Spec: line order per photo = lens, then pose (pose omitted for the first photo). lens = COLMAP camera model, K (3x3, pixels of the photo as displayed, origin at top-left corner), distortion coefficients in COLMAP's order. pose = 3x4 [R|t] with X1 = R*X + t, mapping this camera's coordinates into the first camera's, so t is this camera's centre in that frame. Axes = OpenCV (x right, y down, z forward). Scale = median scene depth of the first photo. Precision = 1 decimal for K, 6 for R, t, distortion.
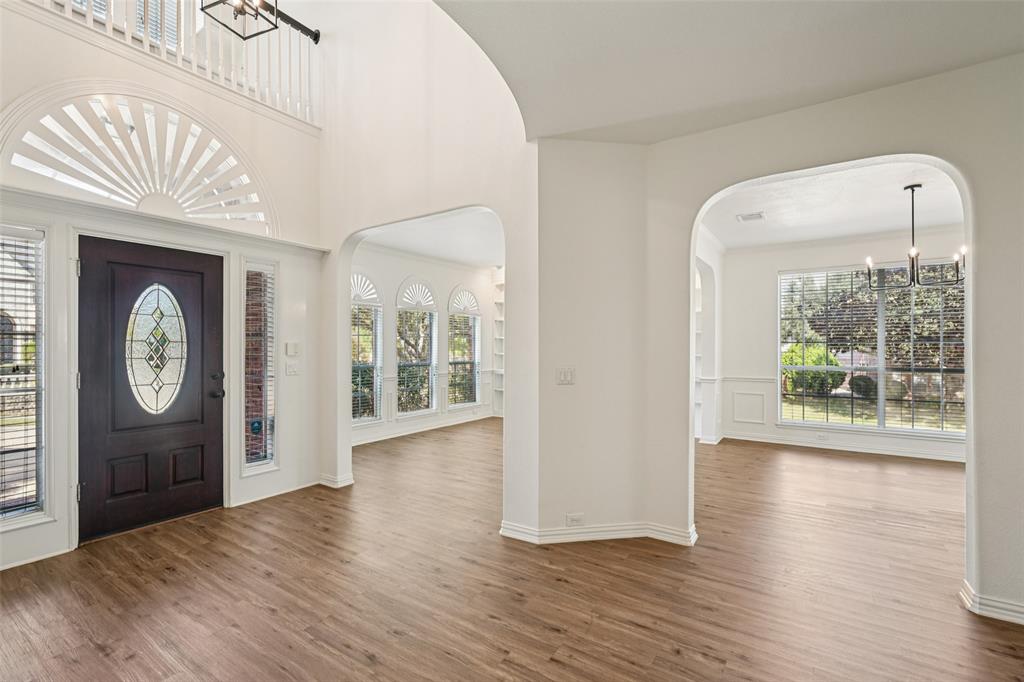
lens RADIAL K [[447.8, 0, 497.8], [0, 447.8, 348.3], [0, 0, 1]] dist [0.000108, 0.000216]
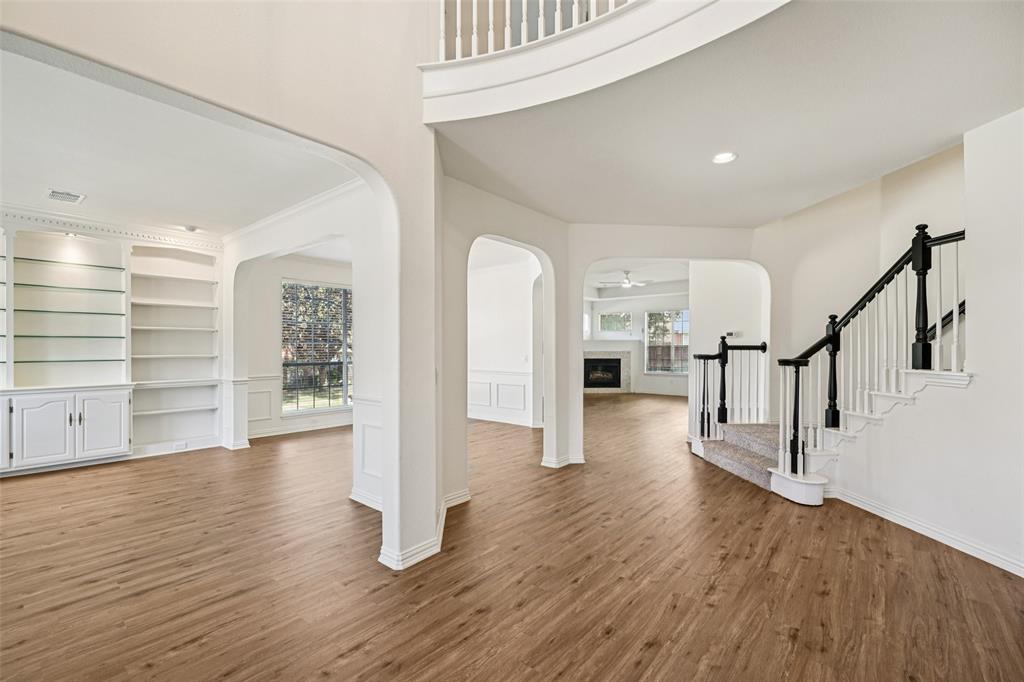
lens RADIAL K [[447.8, 0, 497.8], [0, 447.8, 348.3], [0, 0, 1]] dist [0.000108, 0.000216]
pose [[0.128908, -0.007241, 0.991630, -0.364988], [0.003915, 0.999969, 0.006793, -0.000631], [-0.991649, 0.003007, 0.128933, 0.328455]]
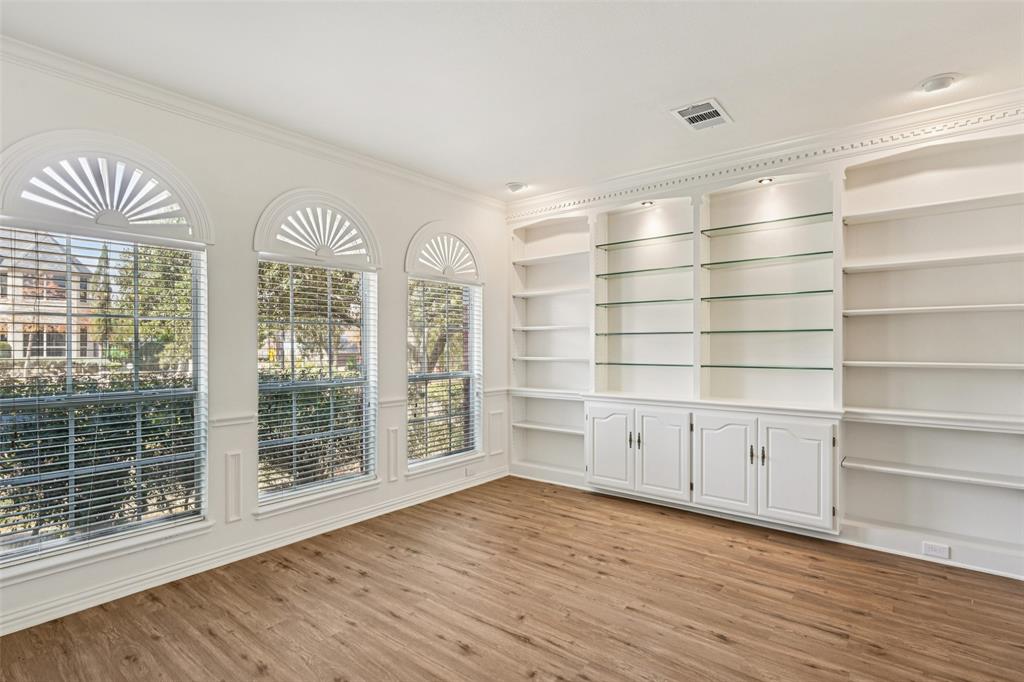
lens RADIAL K [[498.9, 0, 512.0], [0, 498.9, 341.0], [0, 0, 1]] dist [0.003398, 0.000801]
pose [[0.995935, -0.006194, -0.089866, 0.062122], [0.004952, 0.999889, -0.014041, 0.000060], [0.089943, 0.013539, 0.995855, 0.546382]]
